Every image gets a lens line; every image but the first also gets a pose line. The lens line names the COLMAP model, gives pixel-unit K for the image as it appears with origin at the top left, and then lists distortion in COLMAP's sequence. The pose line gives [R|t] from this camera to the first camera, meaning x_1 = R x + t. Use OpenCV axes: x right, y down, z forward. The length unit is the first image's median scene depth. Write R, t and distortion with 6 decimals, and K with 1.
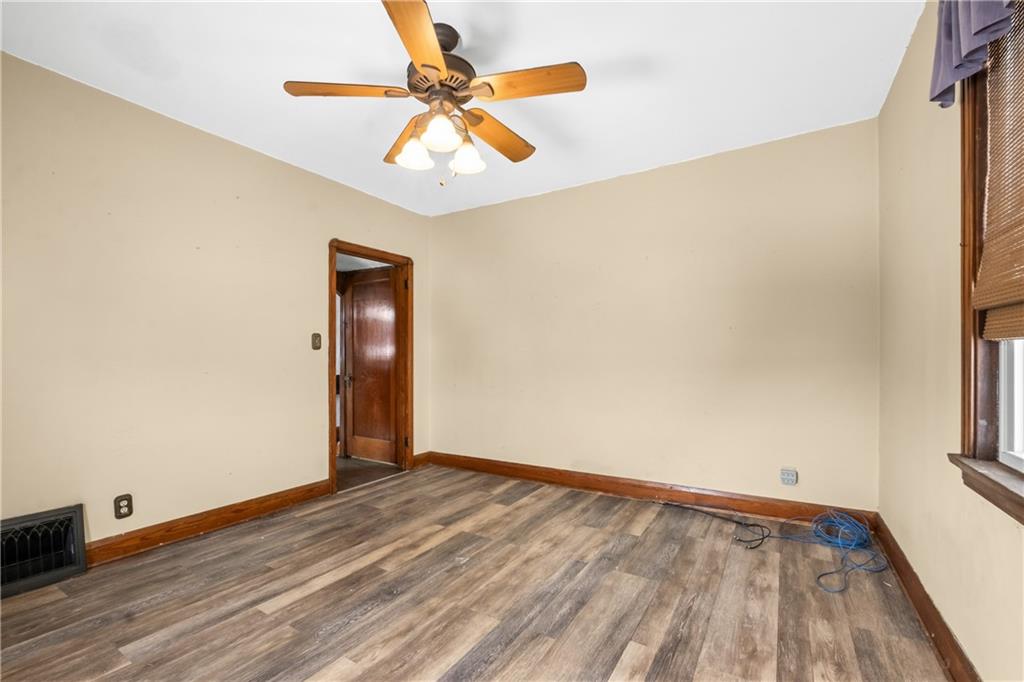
lens RADIAL K [[445.9, 0, 513.1], [0, 445.9, 350.6], [0, 0, 1]] dist [-0.001171, 0.000814]
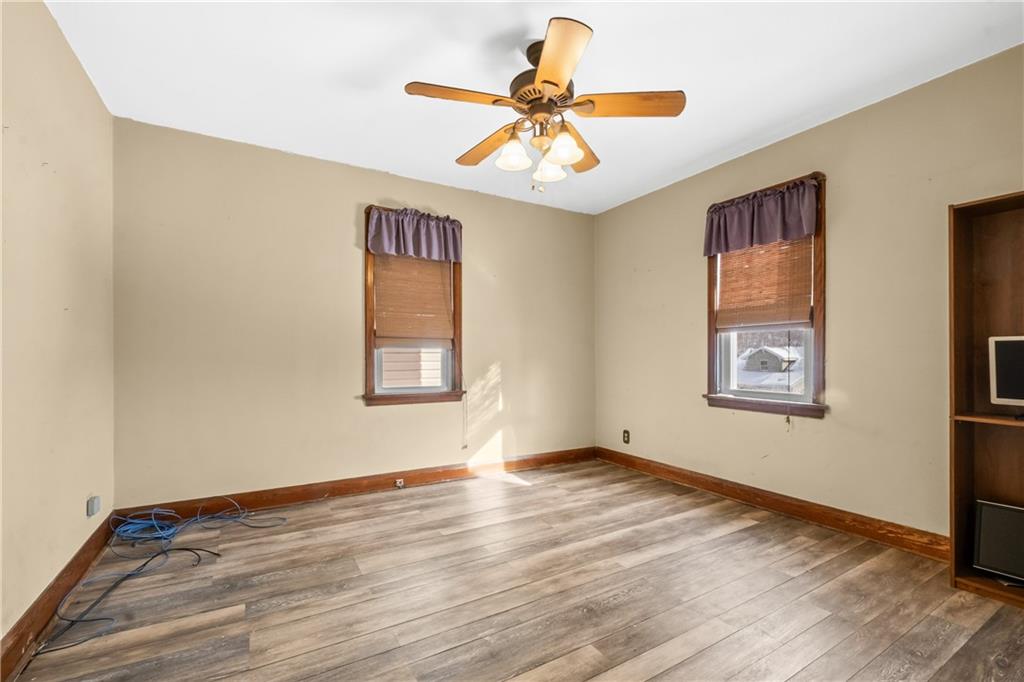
lens RADIAL K [[445.9, 0, 514.1], [0, 445.9, 349.8], [0, 0, 1]] dist [-0.001171, 0.000814]
pose [[-0.886194, 0.008589, 0.463234, -0.541149], [-0.003771, 0.999661, -0.025748, 0.034674], [-0.463299, -0.024564, -0.885862, 1.814025]]
